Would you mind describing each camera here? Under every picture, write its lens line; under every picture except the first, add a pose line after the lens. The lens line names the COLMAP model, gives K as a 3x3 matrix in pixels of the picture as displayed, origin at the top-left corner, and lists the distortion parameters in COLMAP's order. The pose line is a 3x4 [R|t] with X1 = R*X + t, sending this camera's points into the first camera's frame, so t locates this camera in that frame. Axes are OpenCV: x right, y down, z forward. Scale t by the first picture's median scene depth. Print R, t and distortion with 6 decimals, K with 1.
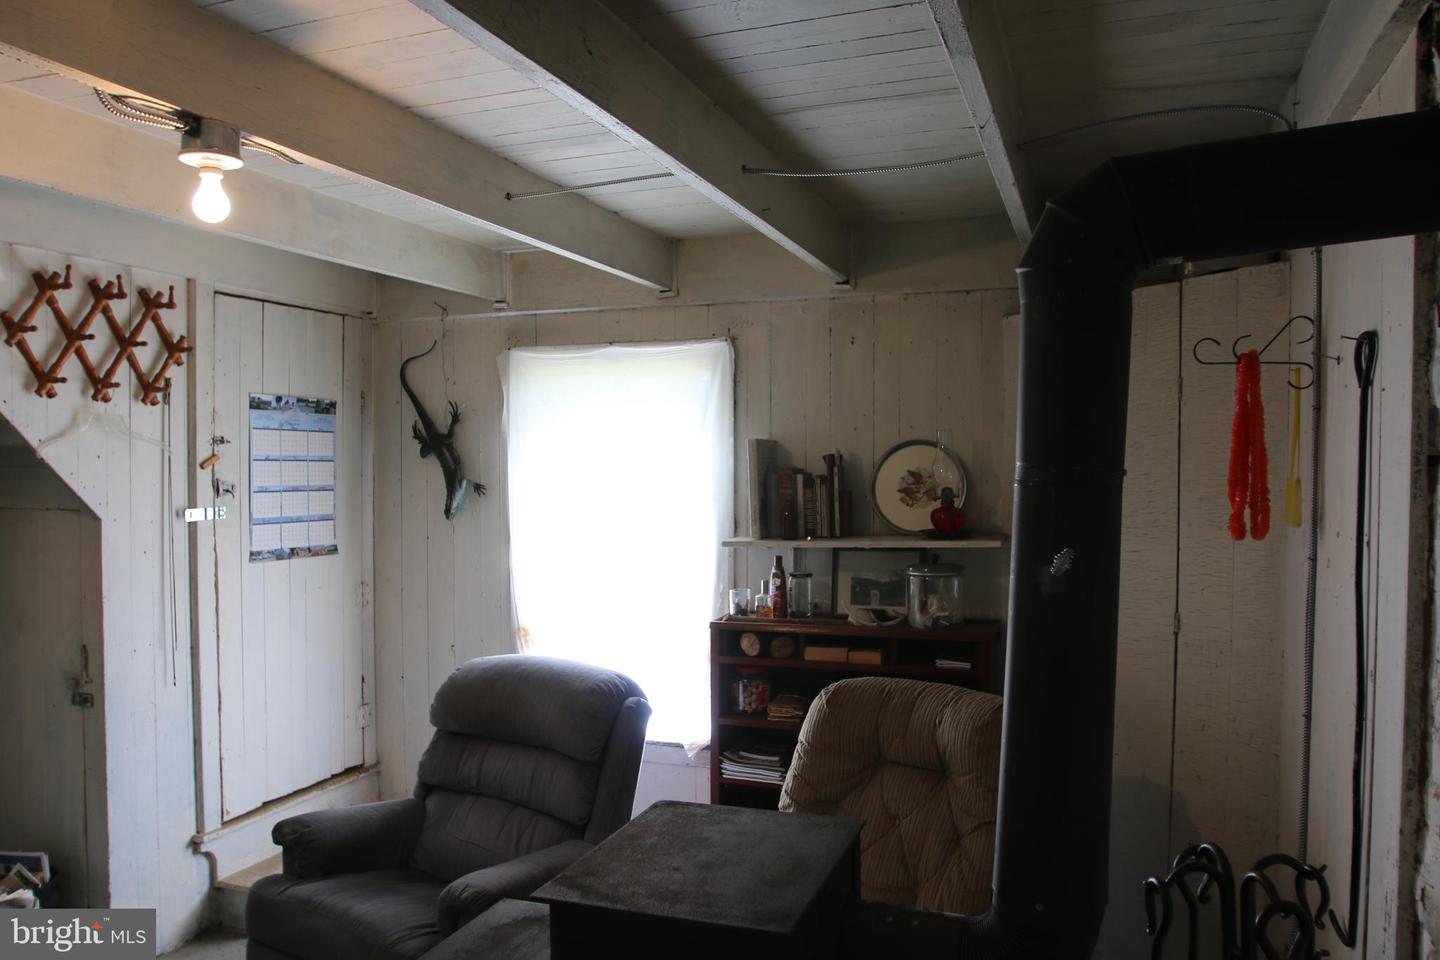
lens RADIAL K [[1080.1, 0, 716.2], [0, 1080.1, 489.6], [0, 0, 1]] dist [-0.059186, 0.026643]
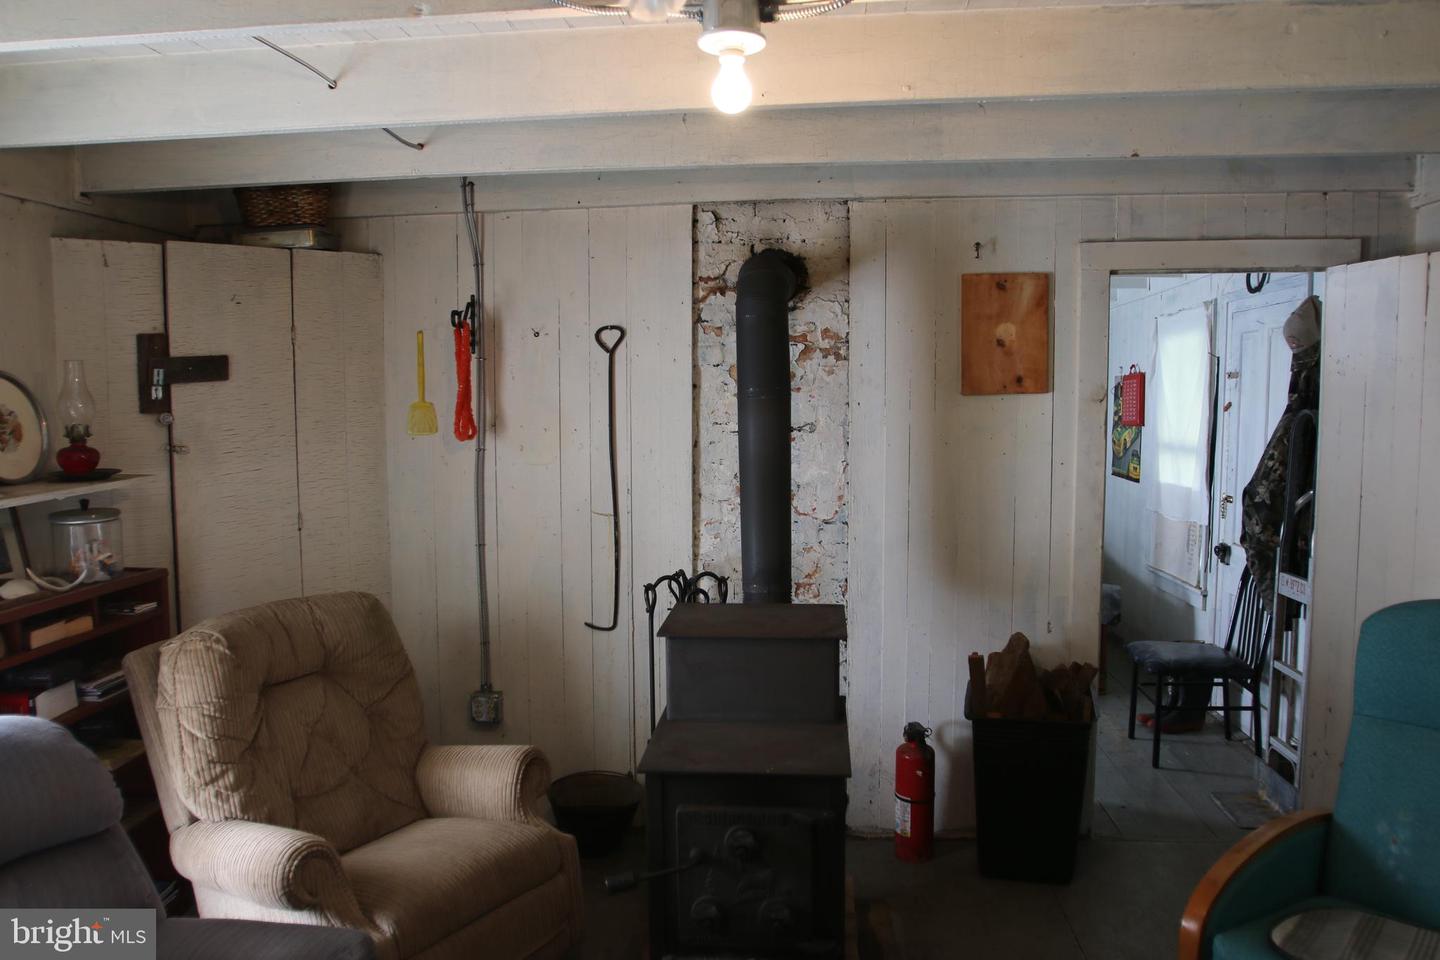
lens RADIAL K [[1080.1, 0, 719.6], [0, 1080.1, 481.6], [0, 0, 1]] dist [-0.059186, 0.026643]
pose [[-0.250450, -0.079631, 0.964849, -0.280361], [0.030325, 0.995477, 0.090030, -0.006425], [-0.967654, 0.051808, -0.246903, 0.252830]]
